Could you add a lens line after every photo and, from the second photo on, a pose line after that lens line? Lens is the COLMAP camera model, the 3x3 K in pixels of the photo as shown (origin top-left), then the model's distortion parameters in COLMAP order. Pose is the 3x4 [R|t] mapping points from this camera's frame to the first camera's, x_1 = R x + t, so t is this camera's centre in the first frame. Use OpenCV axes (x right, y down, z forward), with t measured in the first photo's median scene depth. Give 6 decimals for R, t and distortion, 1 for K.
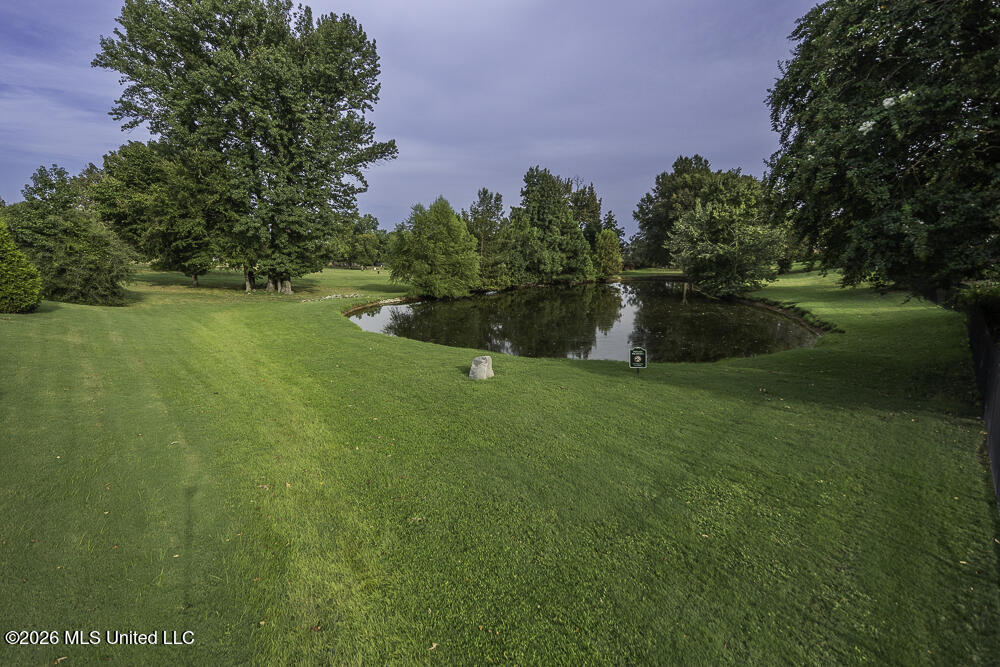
lens RADIAL K [[472.4, 0, 500.1], [0, 472.4, 333.9], [0, 0, 1]] dist [0.006151, 0.000180]
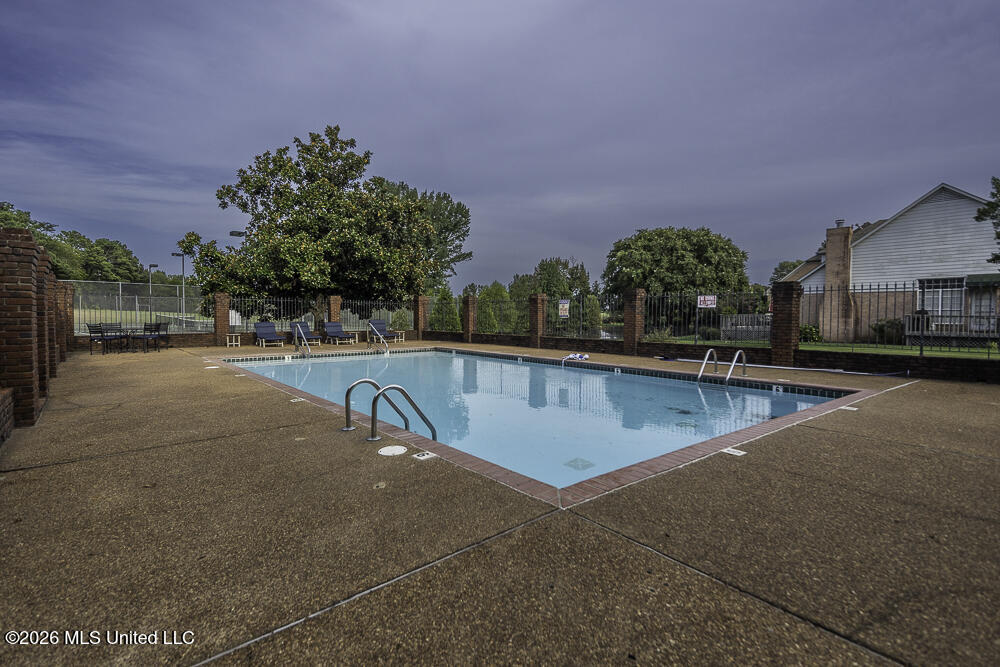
lens RADIAL K [[472.4, 0, 498.5], [0, 472.4, 330.6], [0, 0, 1]] dist [0.006151, 0.000180]
pose [[0.999940, 0.000356, -0.010991, -0.092803], [-0.001726, 0.992169, -0.124887, 0.137798], [0.010860, 0.124899, 0.992110, -0.812845]]
